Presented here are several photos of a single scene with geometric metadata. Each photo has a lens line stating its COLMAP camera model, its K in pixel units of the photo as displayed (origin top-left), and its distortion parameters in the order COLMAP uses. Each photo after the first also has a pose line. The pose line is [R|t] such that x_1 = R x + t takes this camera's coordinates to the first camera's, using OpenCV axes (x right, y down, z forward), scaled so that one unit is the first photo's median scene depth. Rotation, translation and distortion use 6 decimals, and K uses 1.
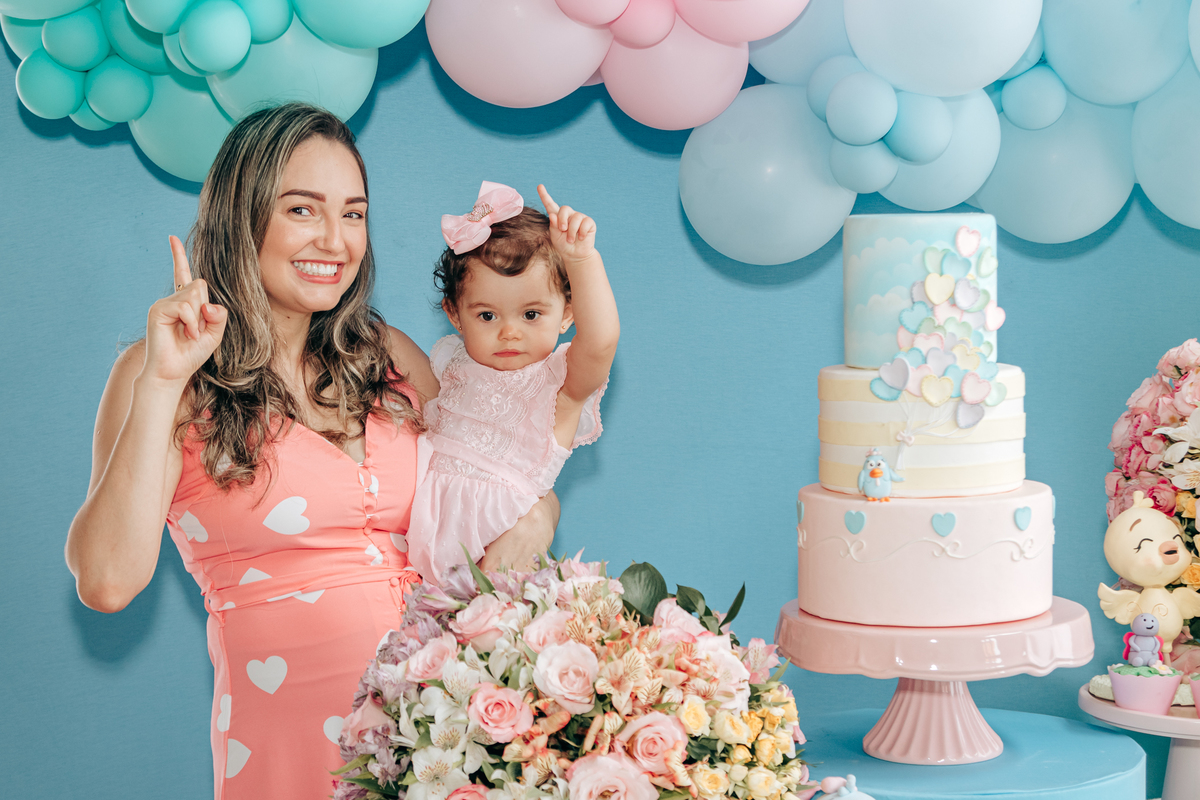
lens RADIAL K [[2374.6, 0, 585.1], [0, 2374.6, 424.4], [0, 0, 1]] dist [0.017750, 0.000000]
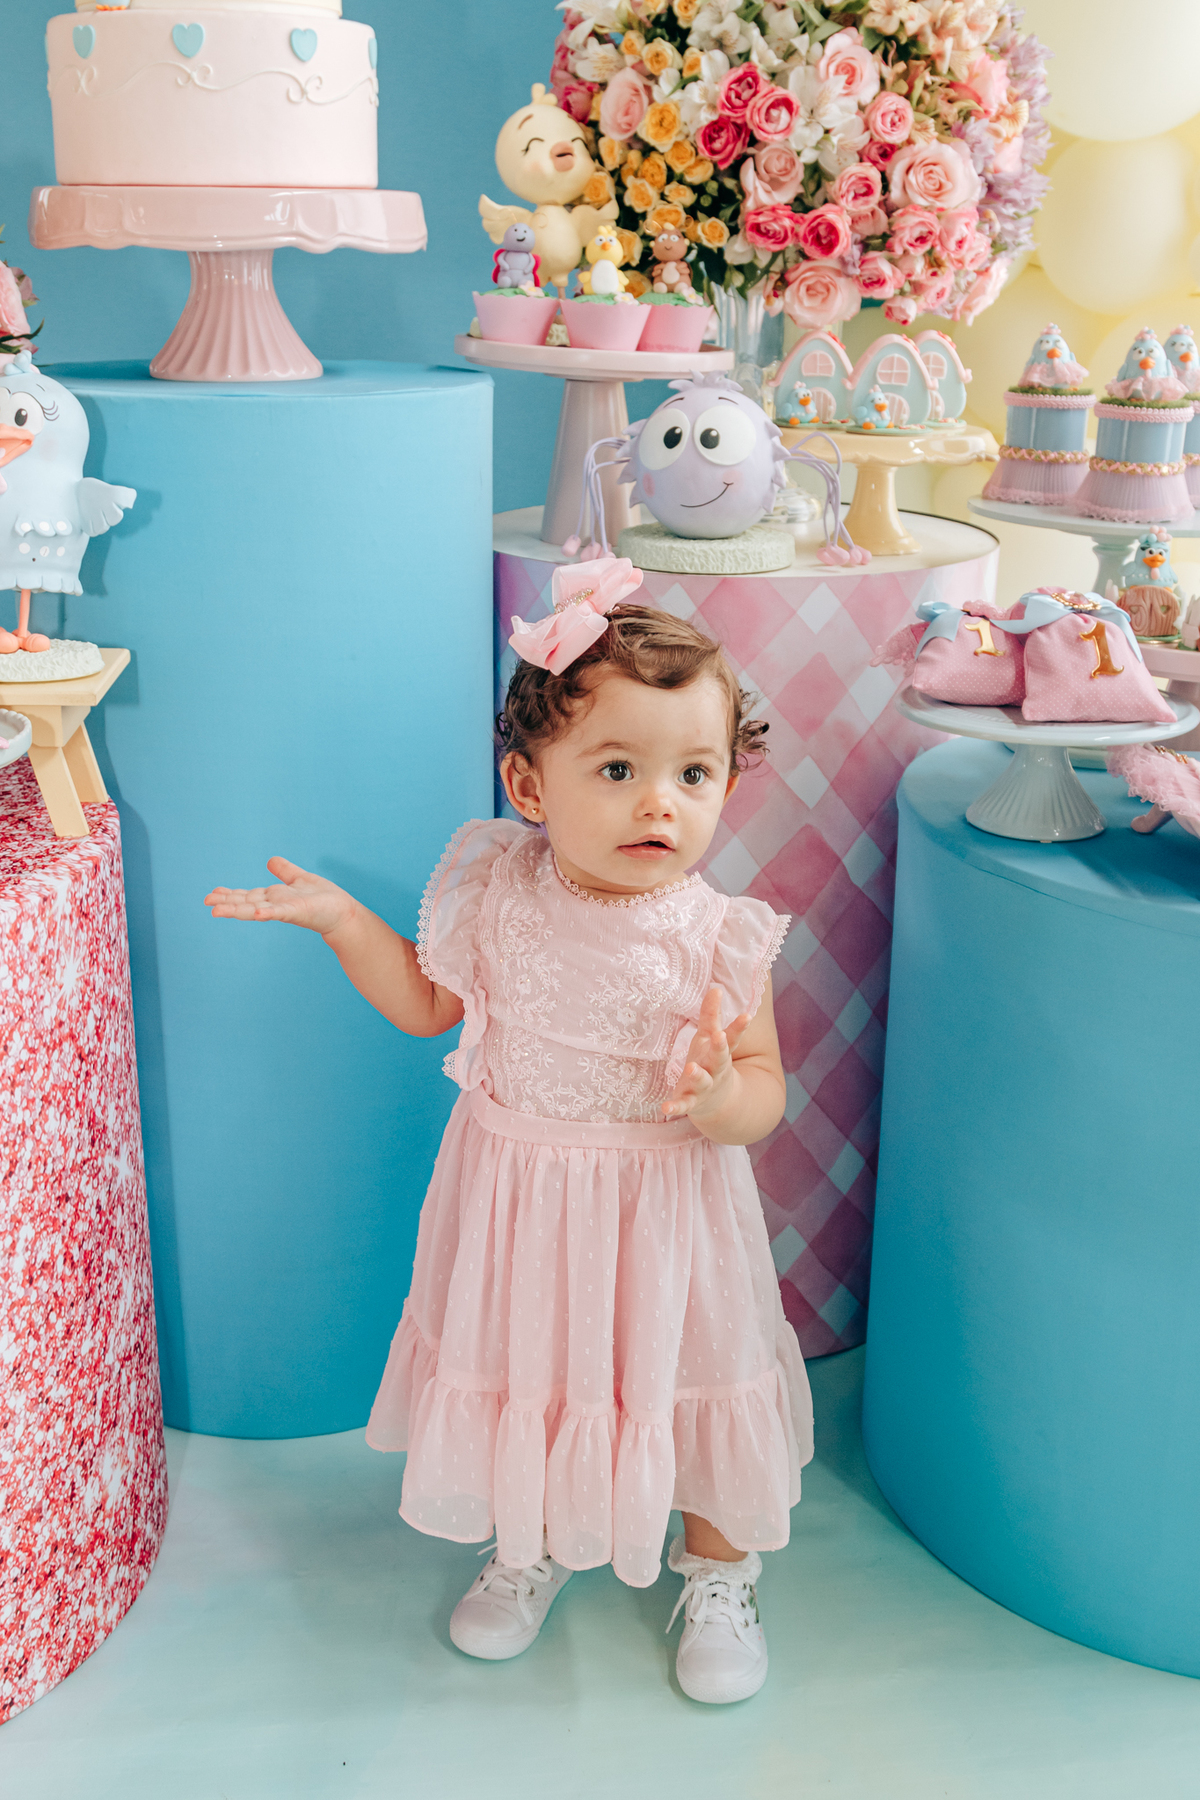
lens RADIAL K [[1921.7, 0, 598.4], [0, 1921.7, 895.8], [0, 0, 1]] dist [-0.024736, 0.000000]
pose [[0.998862, 0.016864, 0.044608, 0.272488], [-0.027475, 0.968052, 0.249241, 0.158922], [-0.038980, -0.250183, 0.967414, 0.348364]]
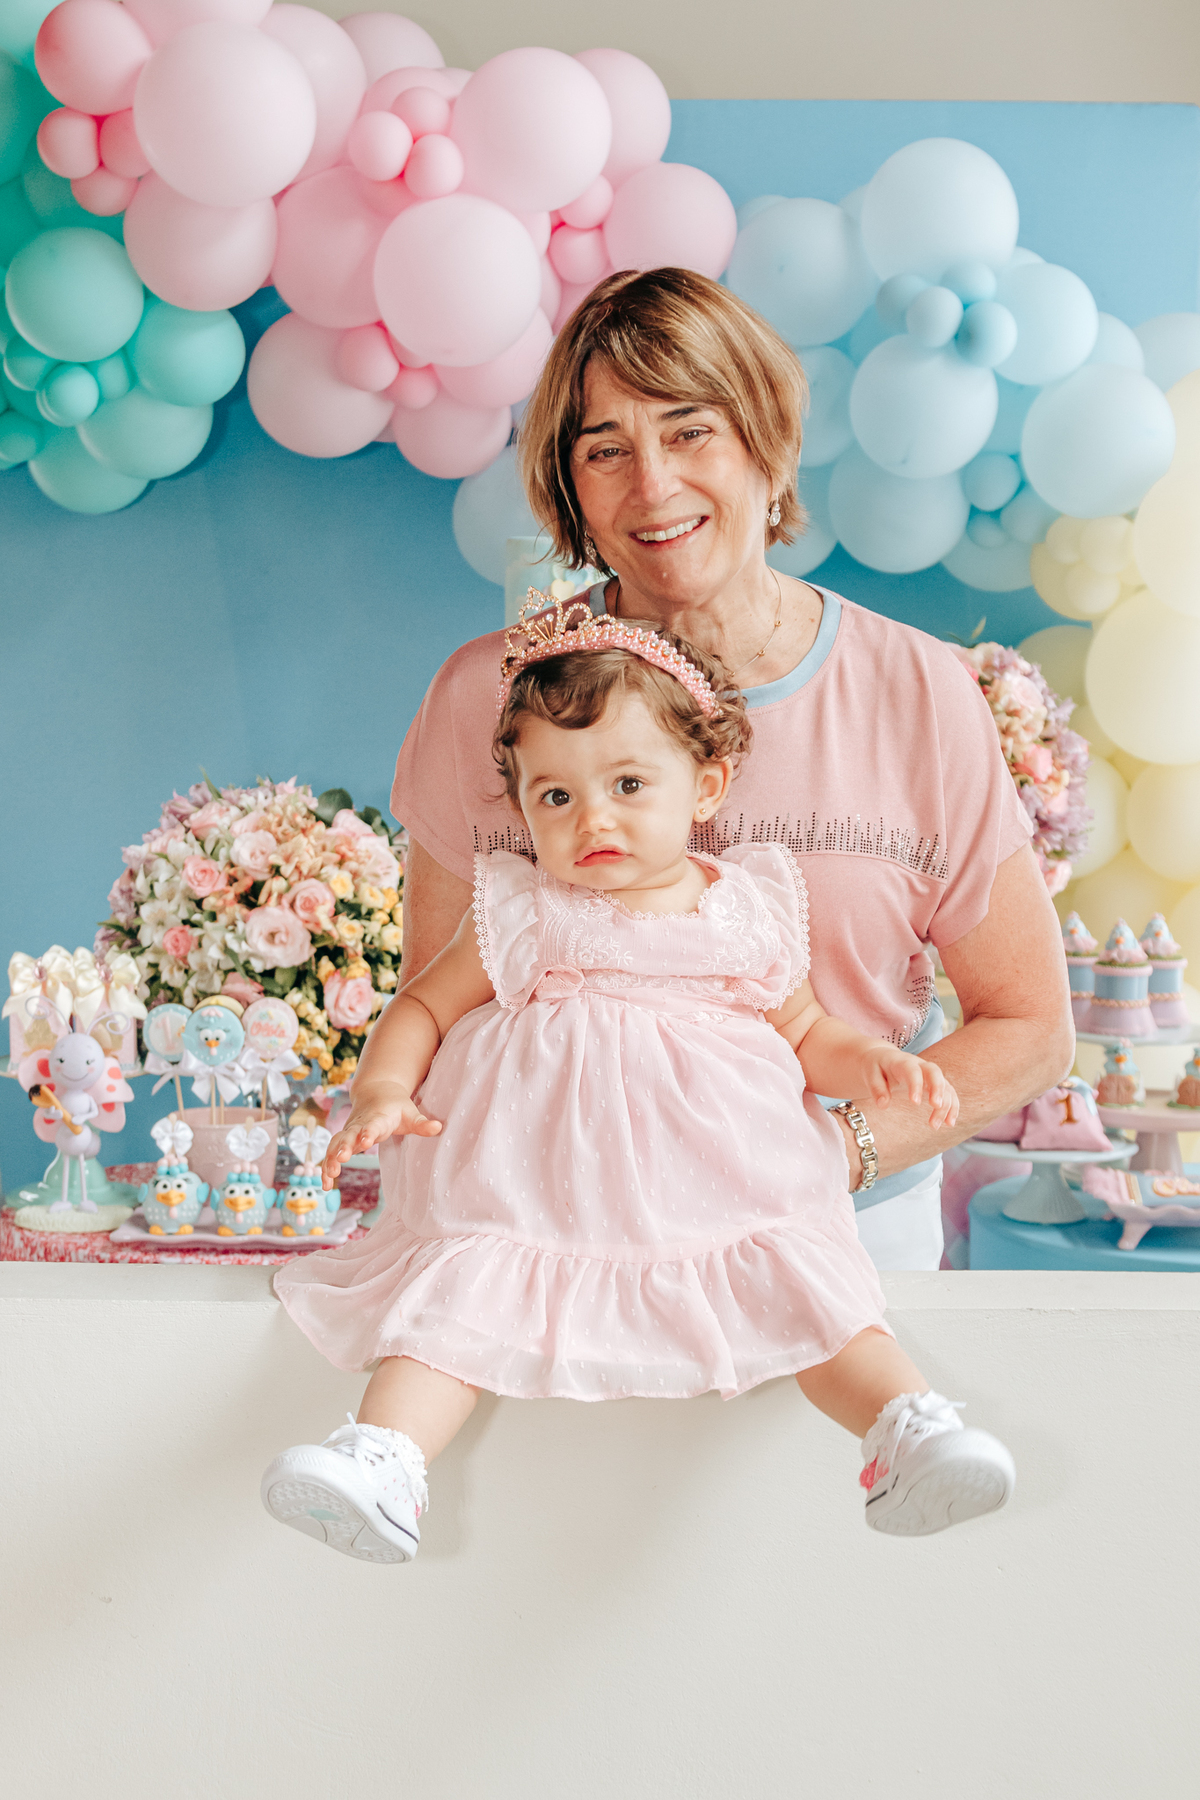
lens RADIAL K [[2629.3, 0, 606.6], [0, 2629.3, 943.4], [0, 0, 1]] dist [-0.006036, 0.000000]
pose [[0.996999, 0.033834, -0.069630, 0.303613], [-0.031530, 0.998927, 0.033930, 0.097183], [0.070703, -0.031633, 0.996996, -0.527557]]
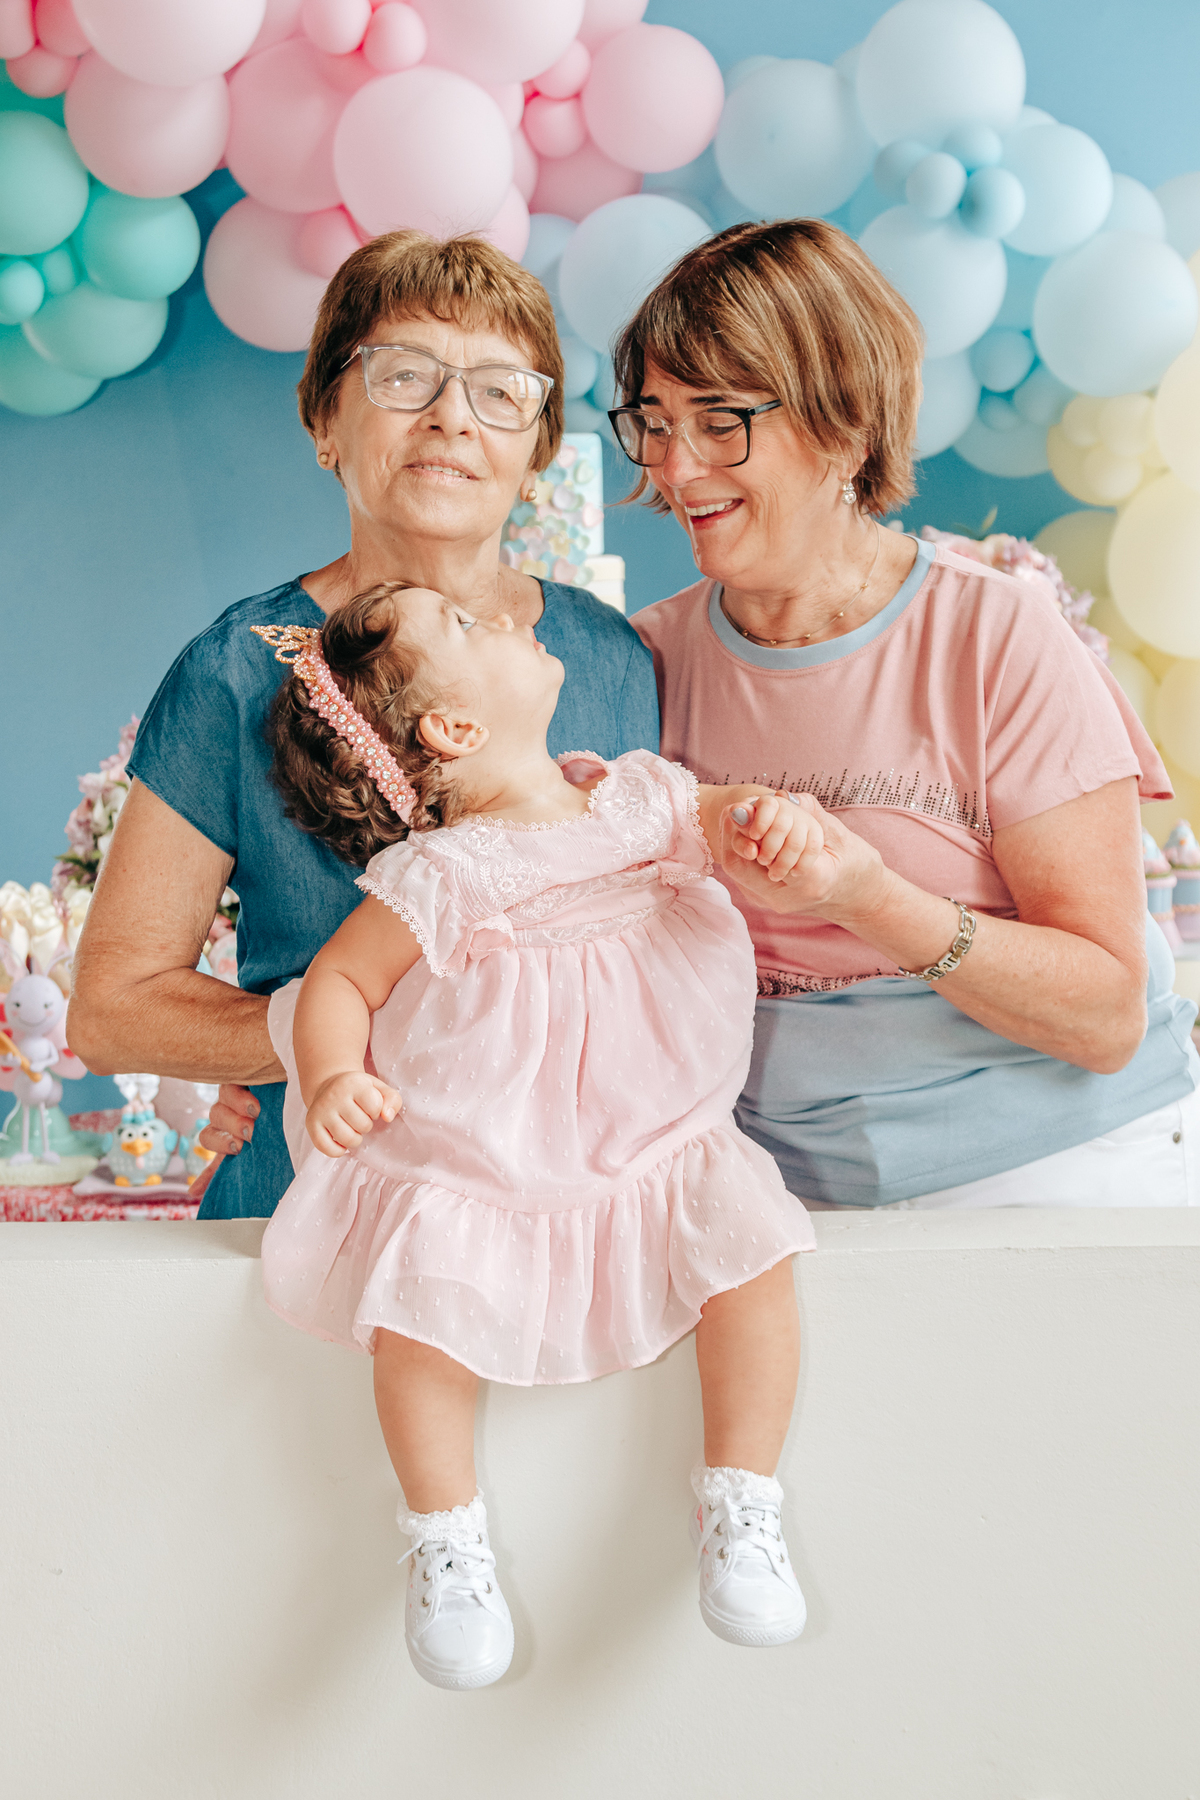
lens RADIAL K [[2856.3, 0, 628.7], [0, 2856.3, 898.6], [0, 0, 1]] dist [0.032224, 0.000000]
pose [[0.997217, 0.012247, -0.073543, 0.331436], [-0.008531, 0.998681, 0.050634, 0.087166], [0.074066, -0.049865, 0.996006, -0.563712]]
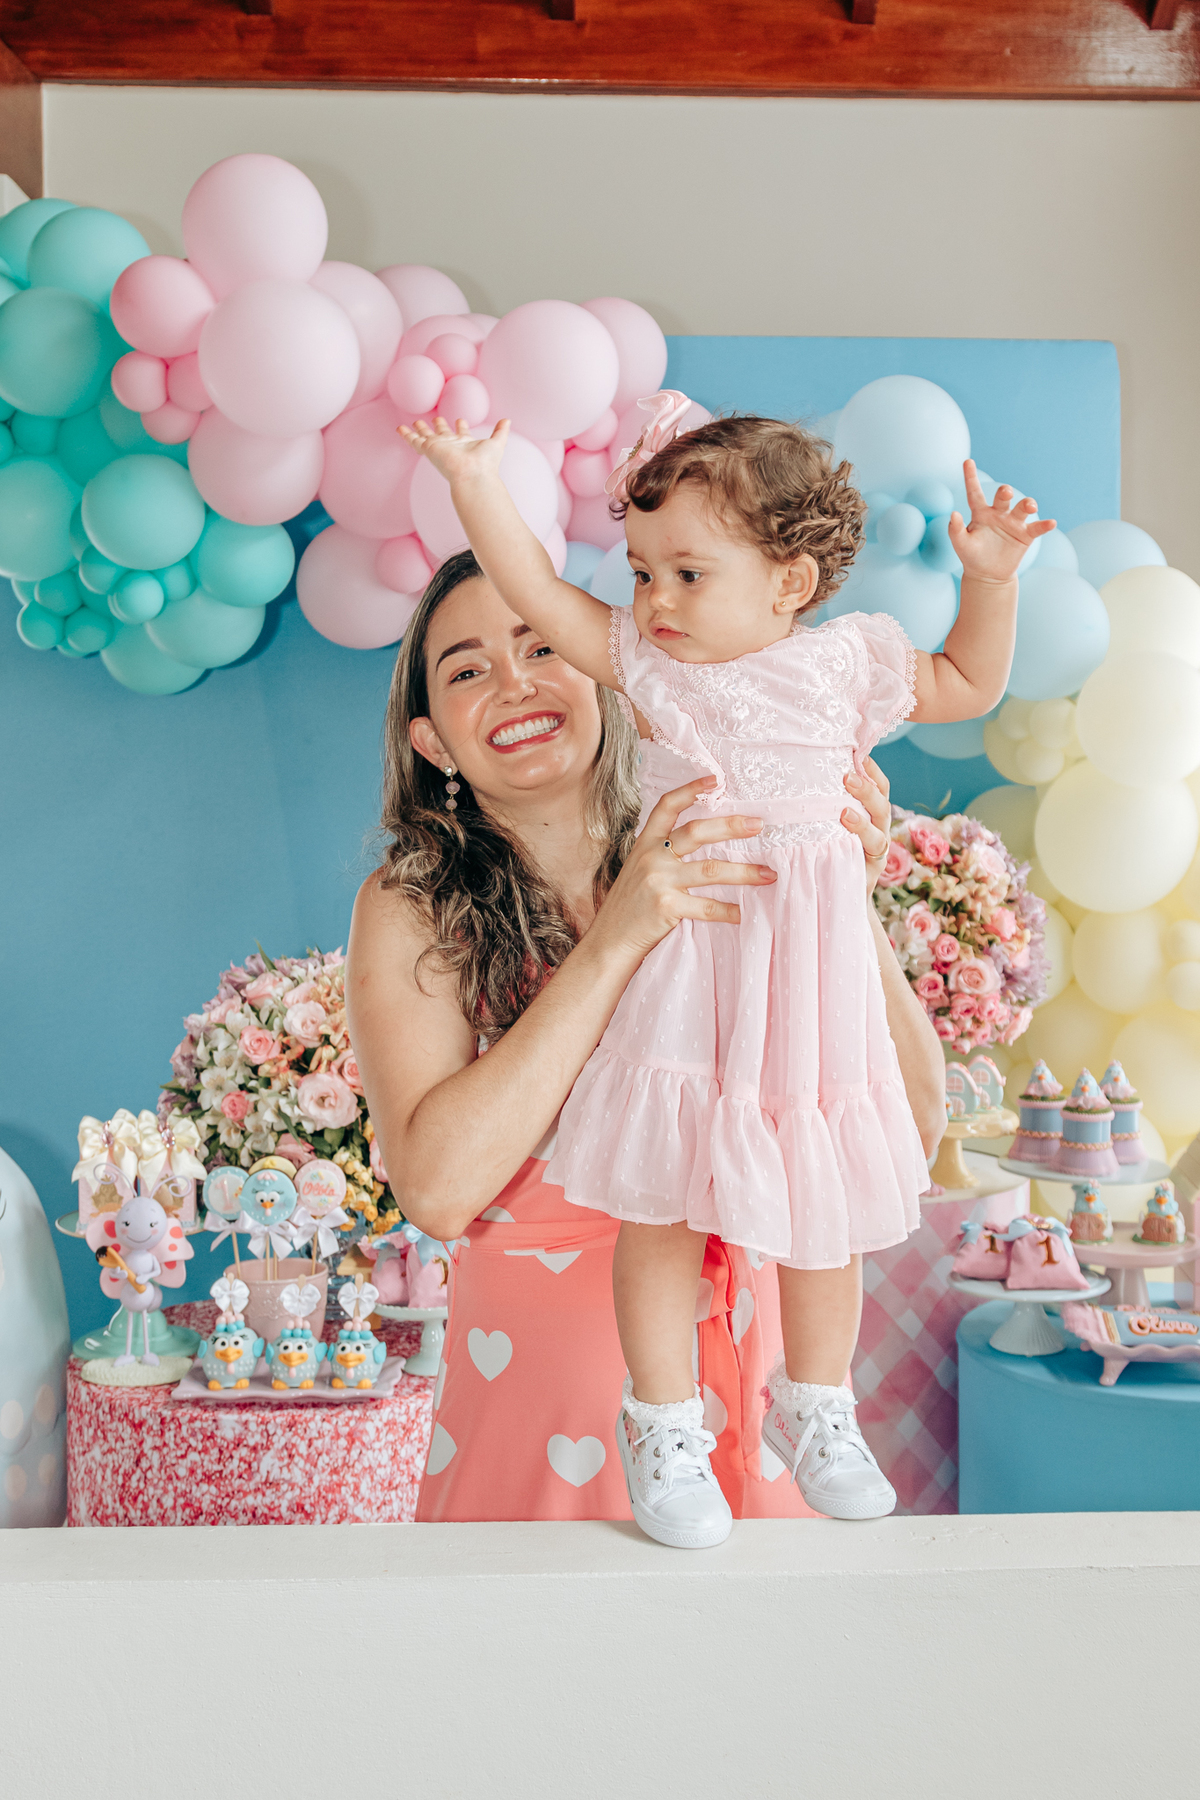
lens RADIAL K [[2182.9, 0, 671.1], [0, 2182.9, 798.3], [0, 0, 1]] dist [-0.004278, 0.000000]
pose [[0.999384, 0.021282, -0.027895, 0.260376], [-0.022692, 0.998428, -0.051243, 0.026407], [0.026761, 0.051844, 0.998297, -0.409363]]
